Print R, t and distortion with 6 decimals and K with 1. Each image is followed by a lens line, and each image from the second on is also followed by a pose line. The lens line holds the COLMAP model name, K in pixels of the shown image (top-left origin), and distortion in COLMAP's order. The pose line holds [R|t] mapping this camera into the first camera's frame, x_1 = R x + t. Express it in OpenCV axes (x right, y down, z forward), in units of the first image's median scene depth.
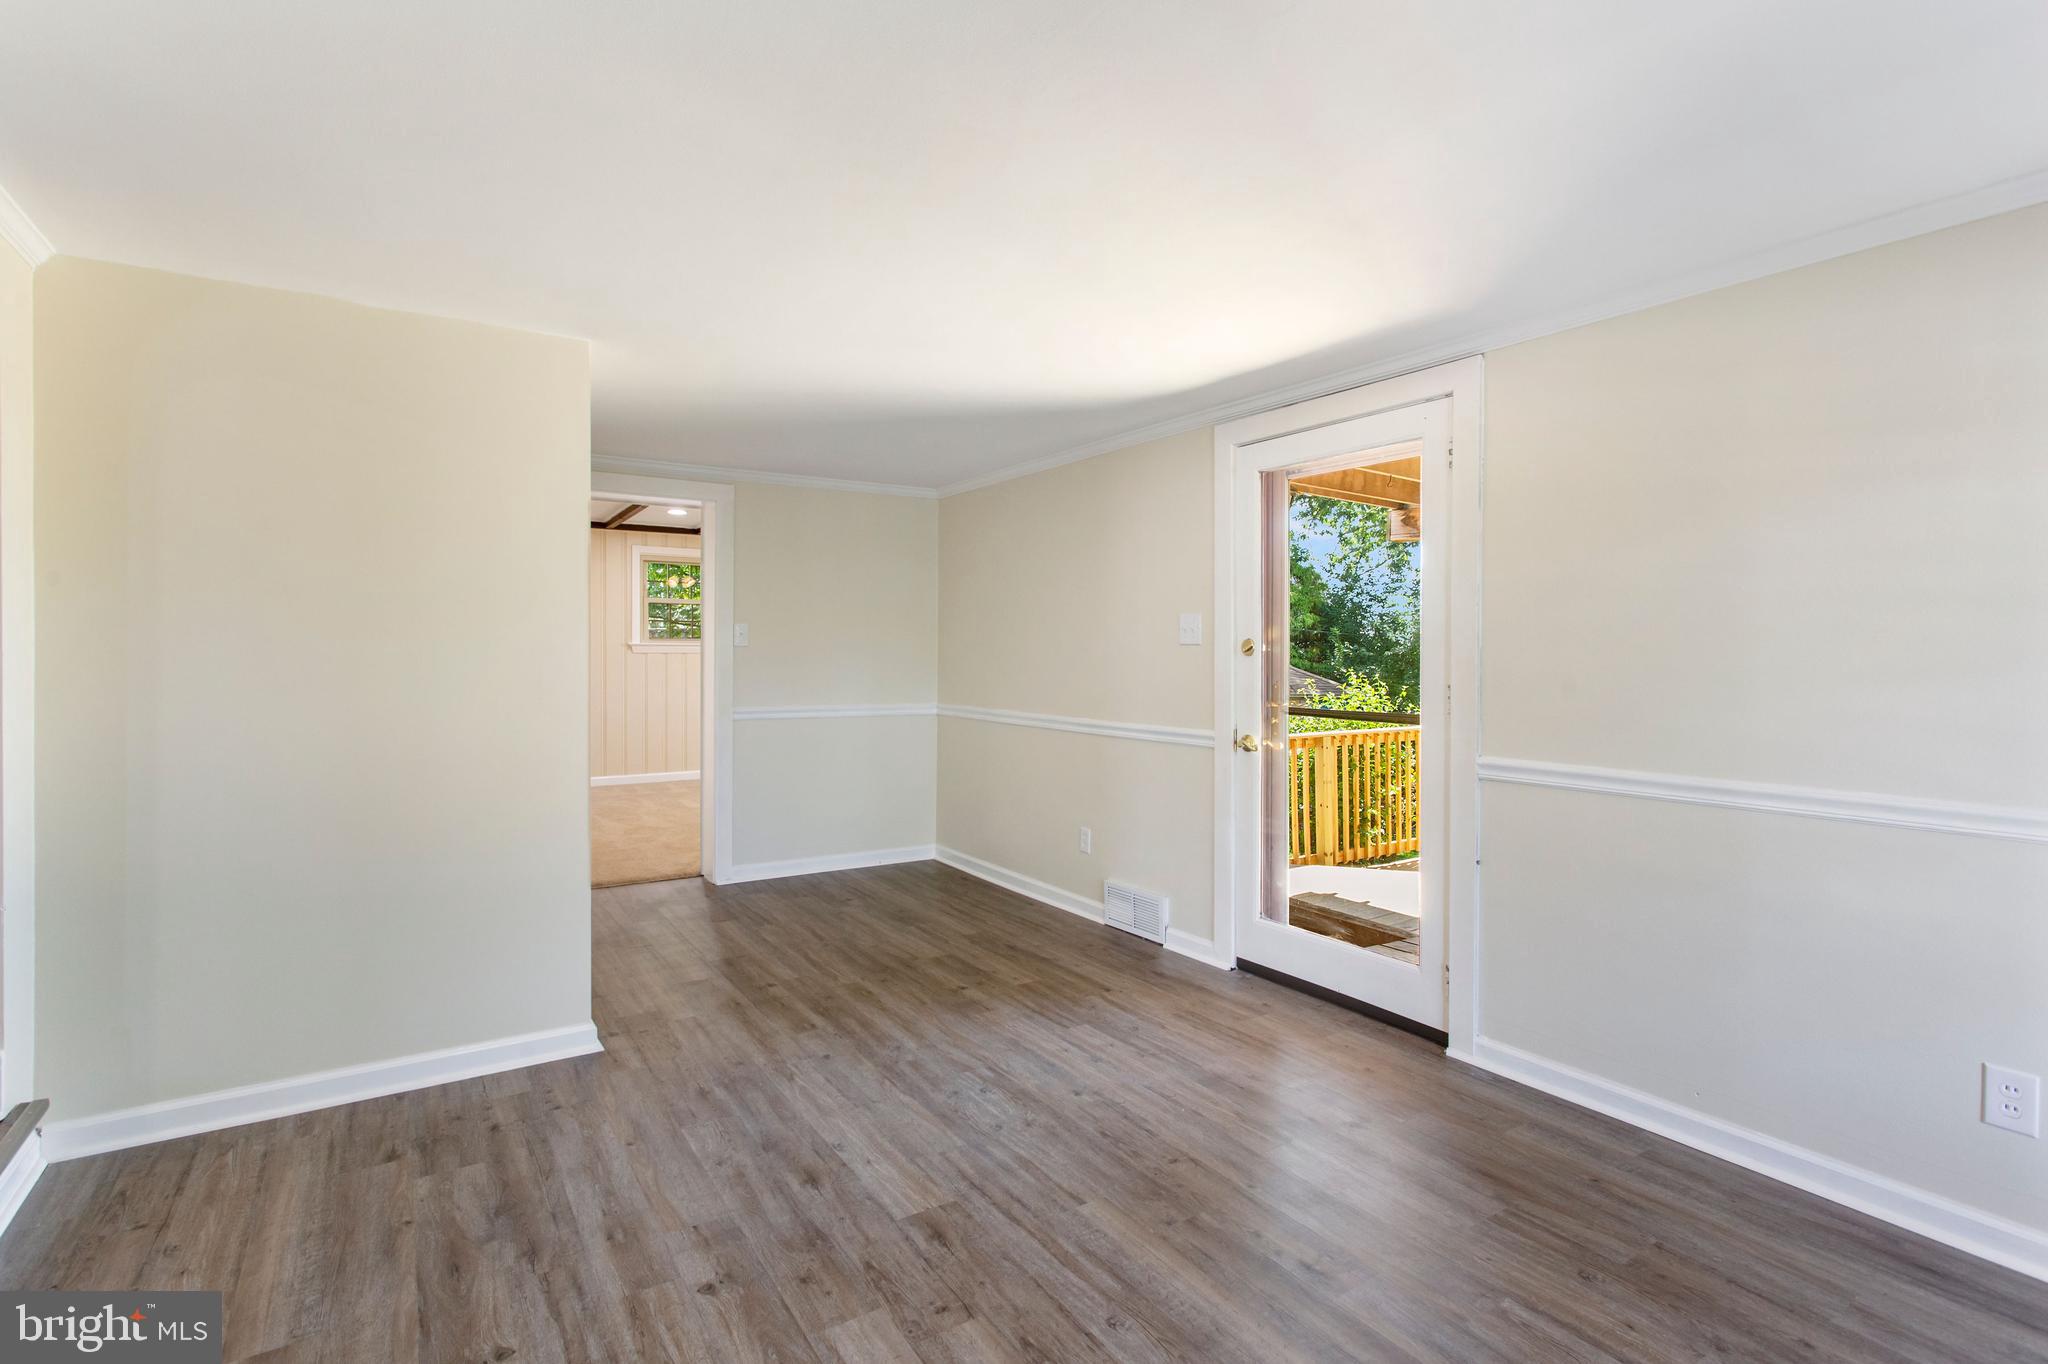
lens RADIAL K [[964.3, 0, 1033.2], [0, 964.3, 671.2], [0, 0, 1]] dist [0.000049, 0.000303]
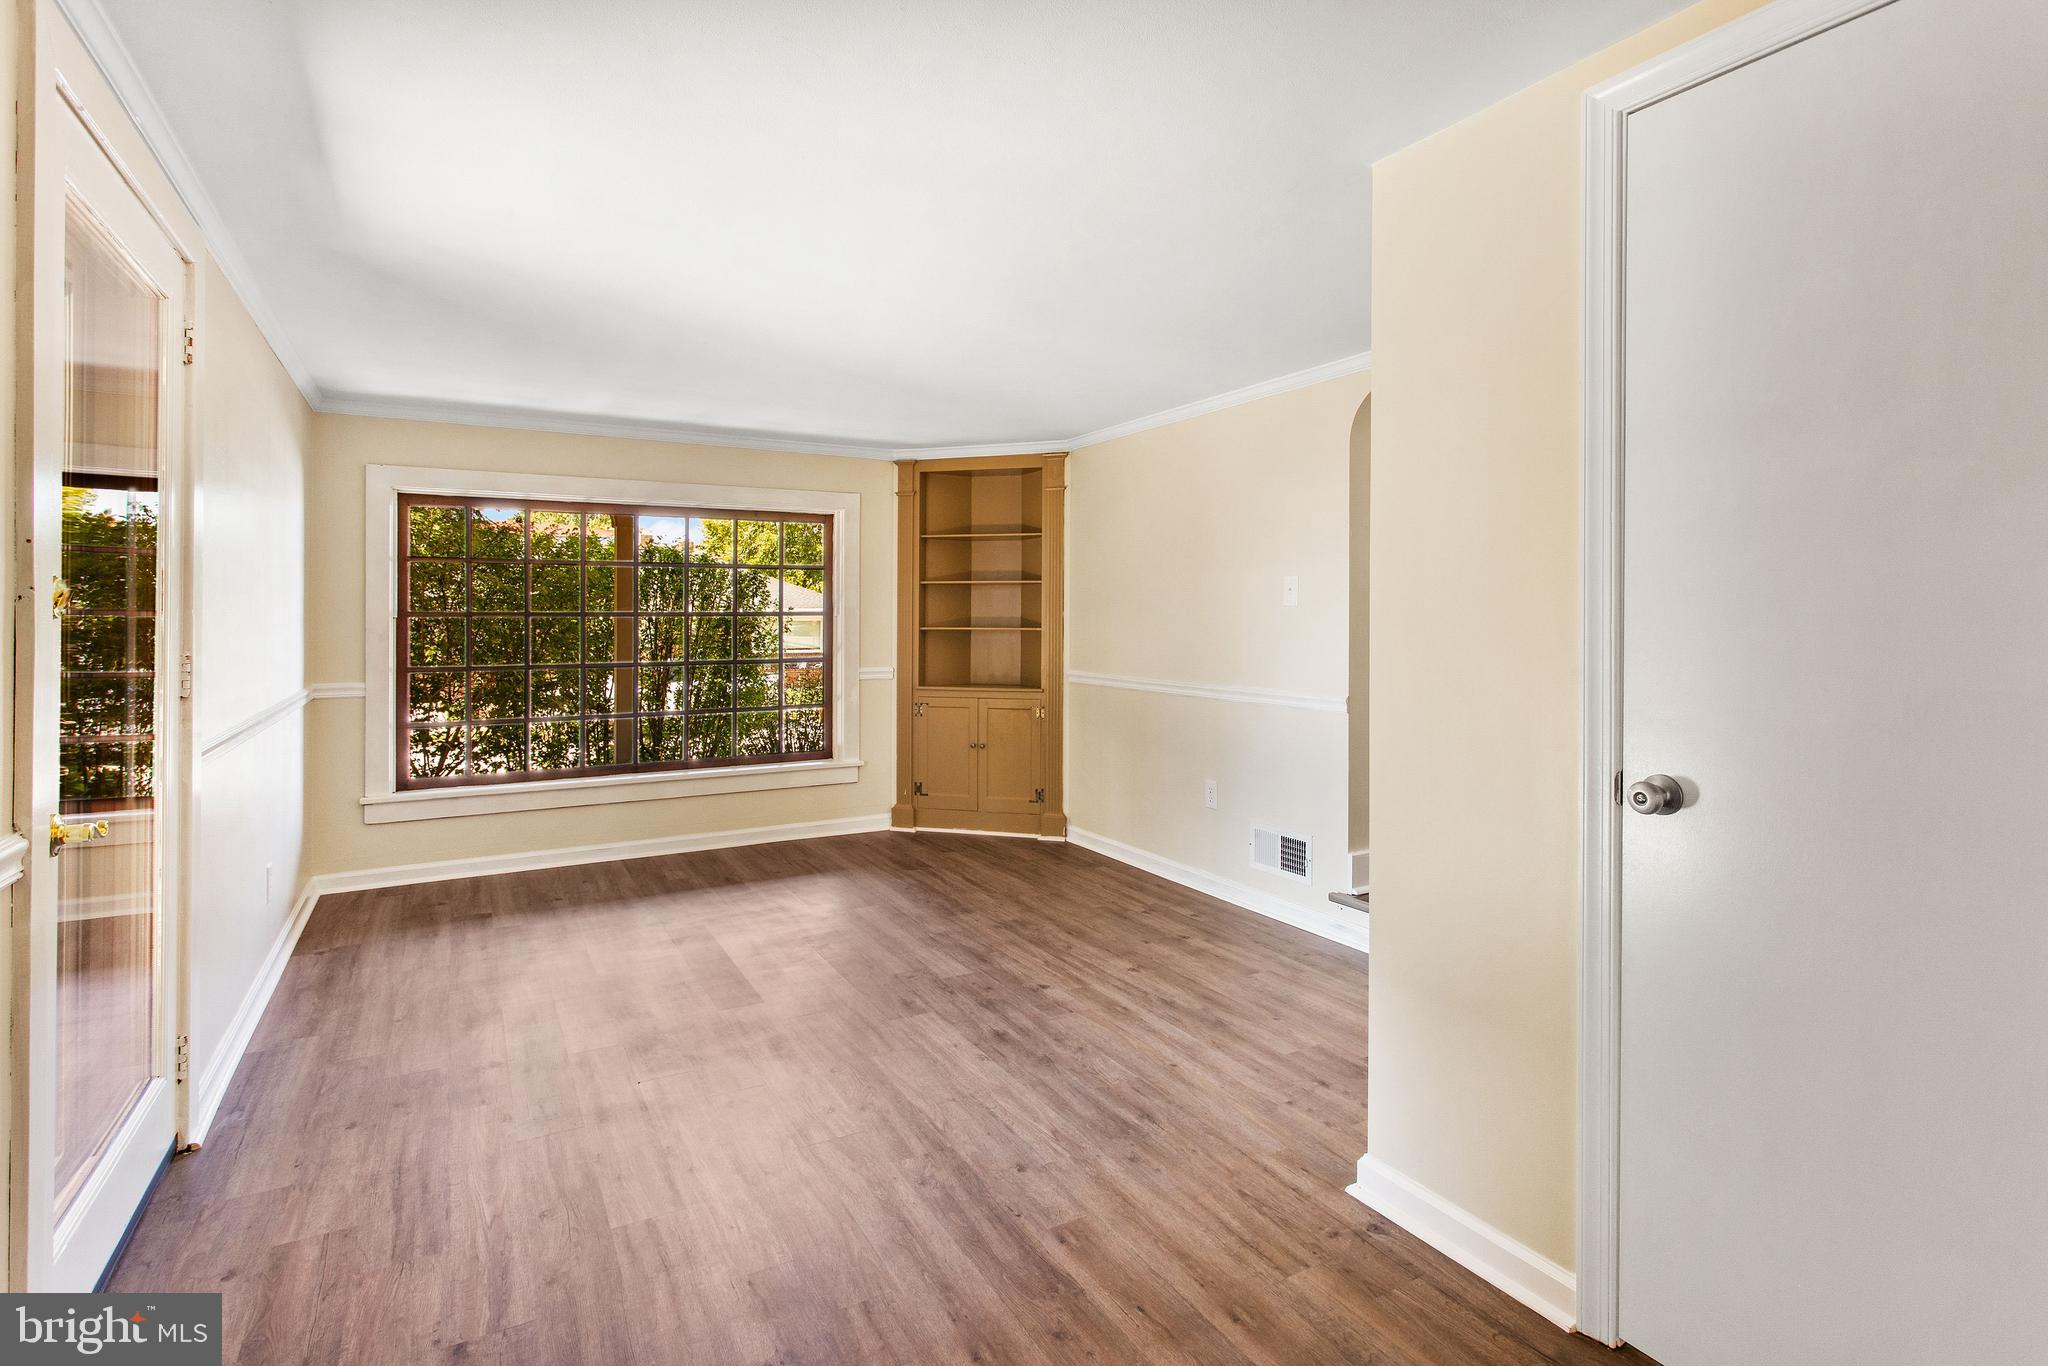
lens RADIAL K [[994.8, 0, 1010.3], [0, 994.8, 638.2], [0, 0, 1]] dist [-0.000250, 0.001529]
pose [[-0.996541, -0.004245, 0.082998, -0.293085], [-0.001102, 0.999282, 0.037869, -0.031063], [-0.083099, 0.037646, -0.995830, 1.905938]]
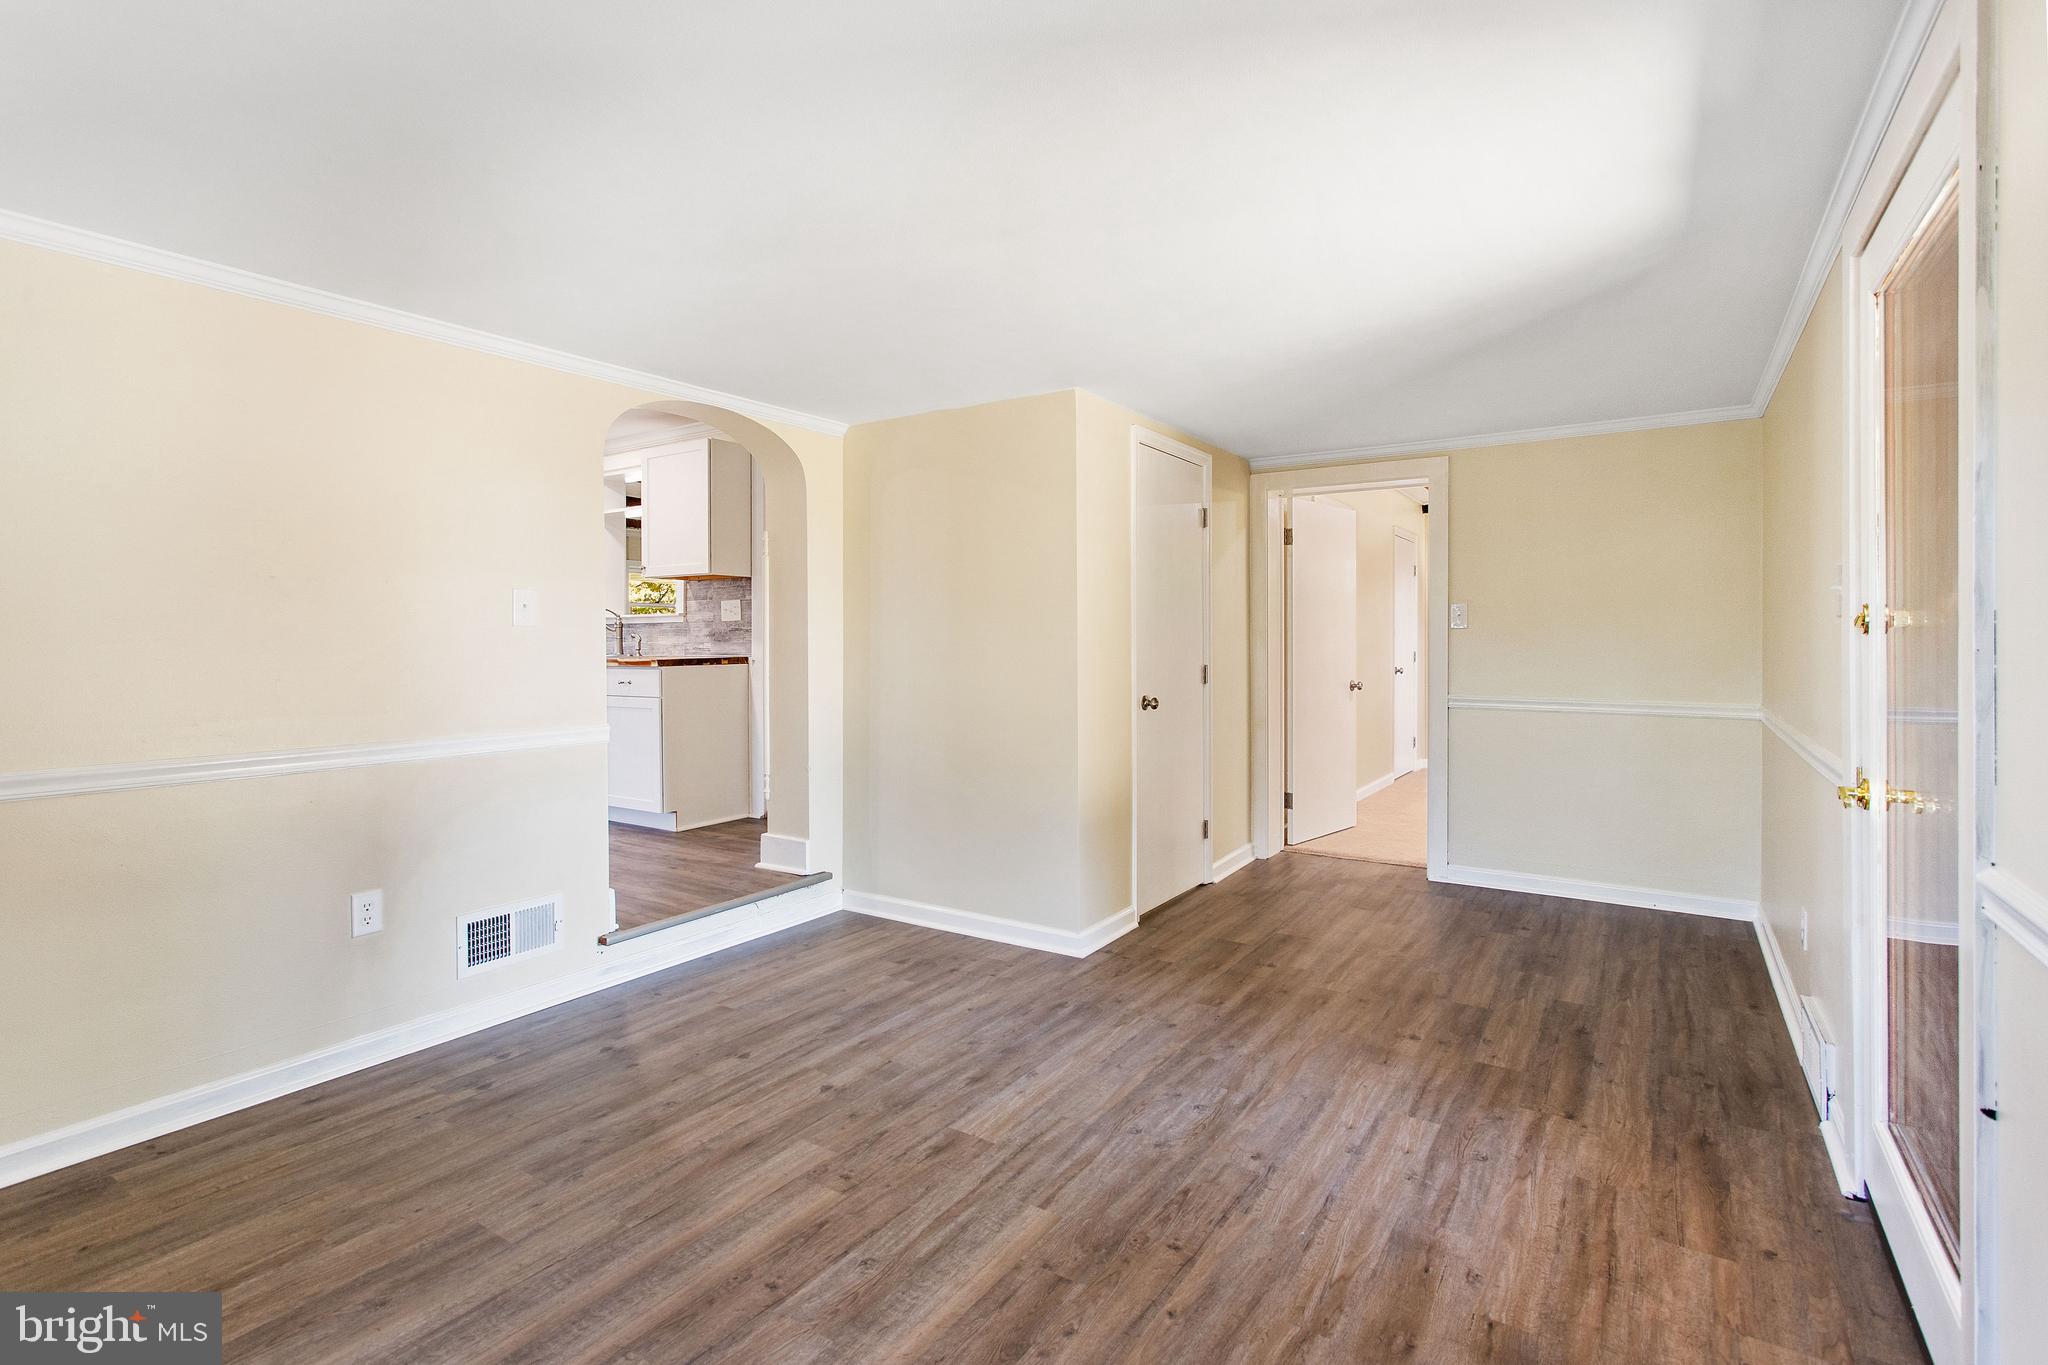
lens RADIAL K [[994.9, 0, 1024.0], [0, 994.9, 682.5], [0, 0, 1]] dist [-0.000163, 0.000959]
pose [[0.395552, 0.035064, -0.917774, 0.747163], [-0.009765, 0.999375, 0.033974, 0.002044], [0.918392, -0.004477, 0.395647, 0.483581]]
